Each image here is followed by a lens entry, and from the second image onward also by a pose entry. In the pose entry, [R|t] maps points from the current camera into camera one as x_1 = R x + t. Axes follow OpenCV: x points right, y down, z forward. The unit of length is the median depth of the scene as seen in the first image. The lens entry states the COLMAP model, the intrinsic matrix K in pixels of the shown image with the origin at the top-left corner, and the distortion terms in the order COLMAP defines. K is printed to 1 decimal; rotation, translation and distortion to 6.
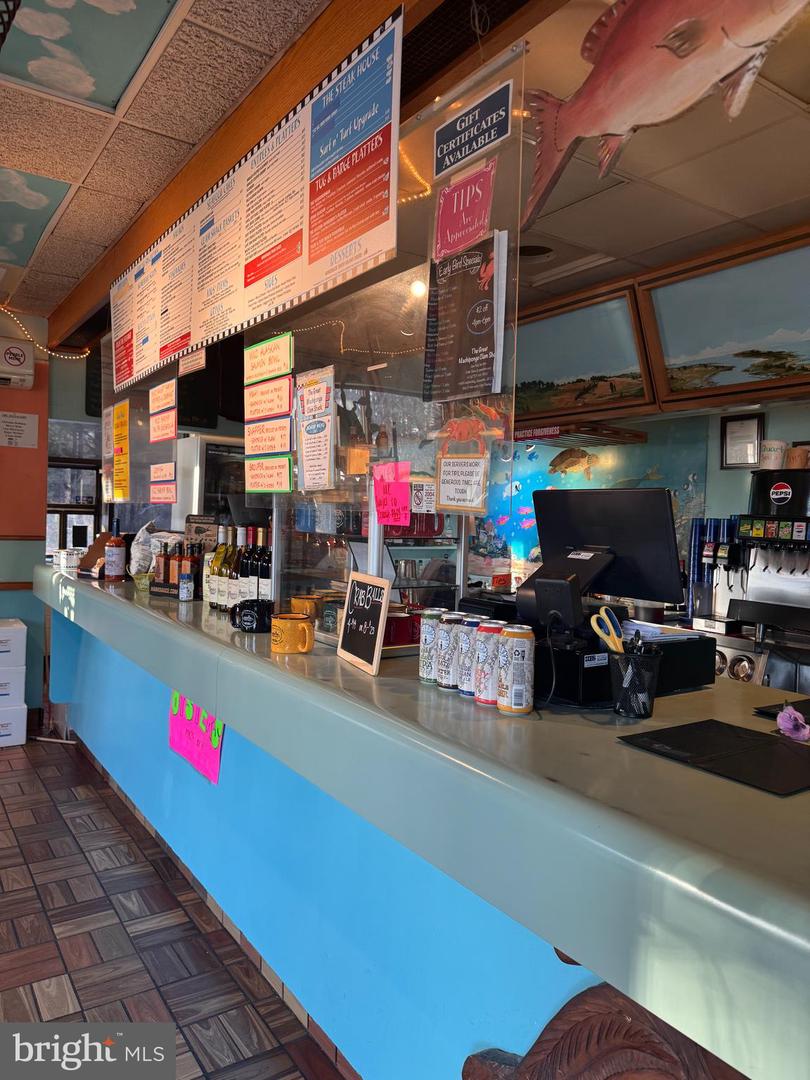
lens RADIAL K [[764.6, 0, 404.7], [0, 764.6, 535.2], [0, 0, 1]] dist [-0.002083, -0.008822]
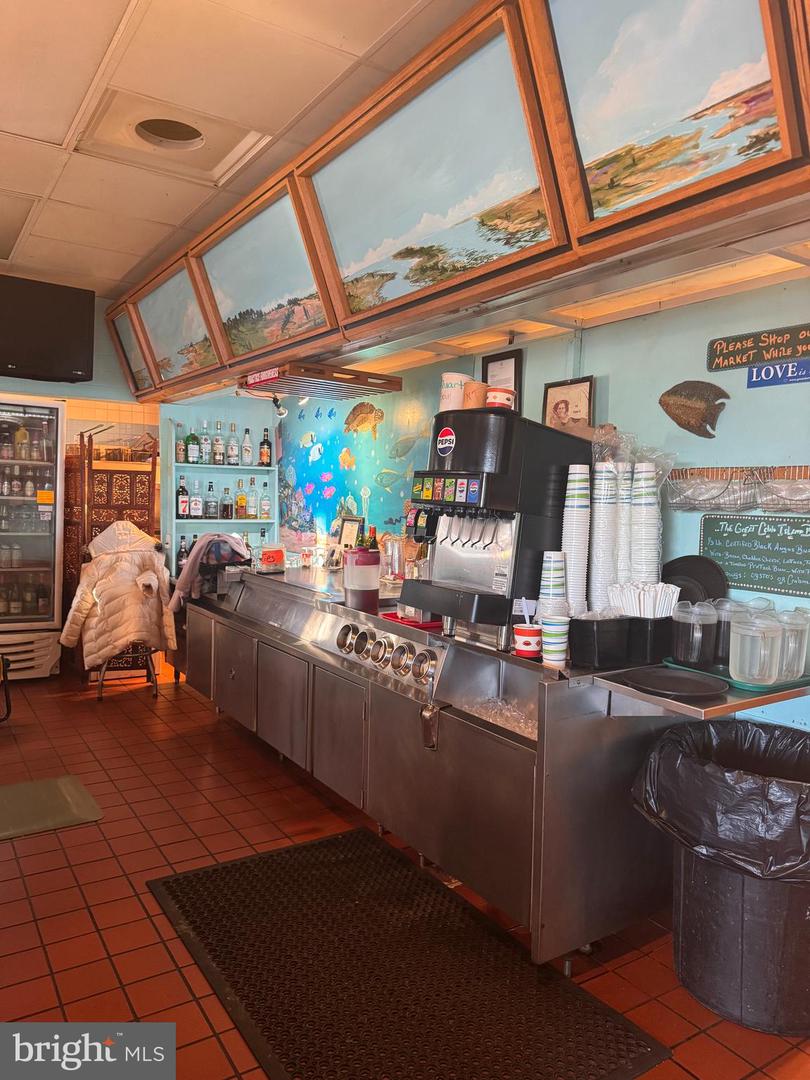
lens RADIAL K [[764.6, 0, 404.6], [0, 764.6, 541.8], [0, 0, 1]] dist [-0.002083, -0.008822]
pose [[0.999902, 0.003277, -0.013606, 0.430485], [-0.002797, 0.999378, 0.035149, 0.016803], [0.013713, -0.035107, 0.999289, 0.226793]]
